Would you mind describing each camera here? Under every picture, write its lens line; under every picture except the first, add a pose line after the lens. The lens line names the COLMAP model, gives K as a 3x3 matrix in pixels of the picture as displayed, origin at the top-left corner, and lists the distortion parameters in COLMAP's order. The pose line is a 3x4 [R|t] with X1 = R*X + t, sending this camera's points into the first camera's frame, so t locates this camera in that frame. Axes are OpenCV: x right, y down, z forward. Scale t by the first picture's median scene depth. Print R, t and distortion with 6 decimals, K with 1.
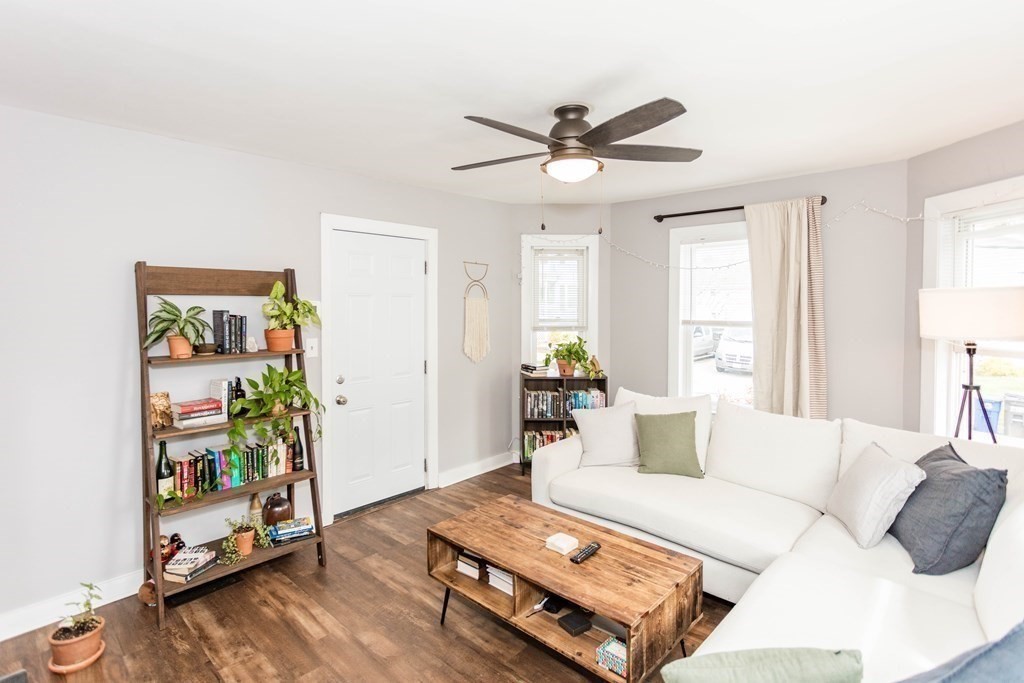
lens RADIAL K [[510.2, 0, 513.3], [0, 510.2, 319.6], [0, 0, 1]] dist [-0.005443, 0.000386]
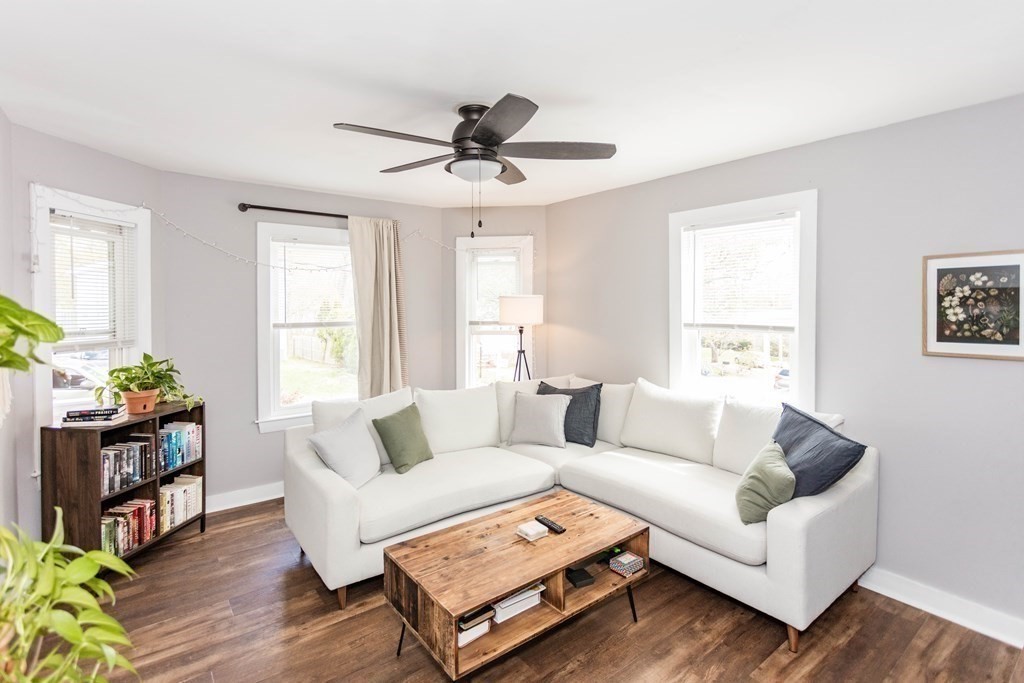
lens RADIAL K [[483.9, 0, 510.1], [0, 483.9, 299.2], [0, 0, 1]] dist [0.000663, -0.000024]
pose [[0.169019, 0.001959, 0.985611, -0.518965], [0.026848, 0.999618, -0.006591, -0.027166], [-0.985247, 0.027576, 0.168902, 0.479962]]
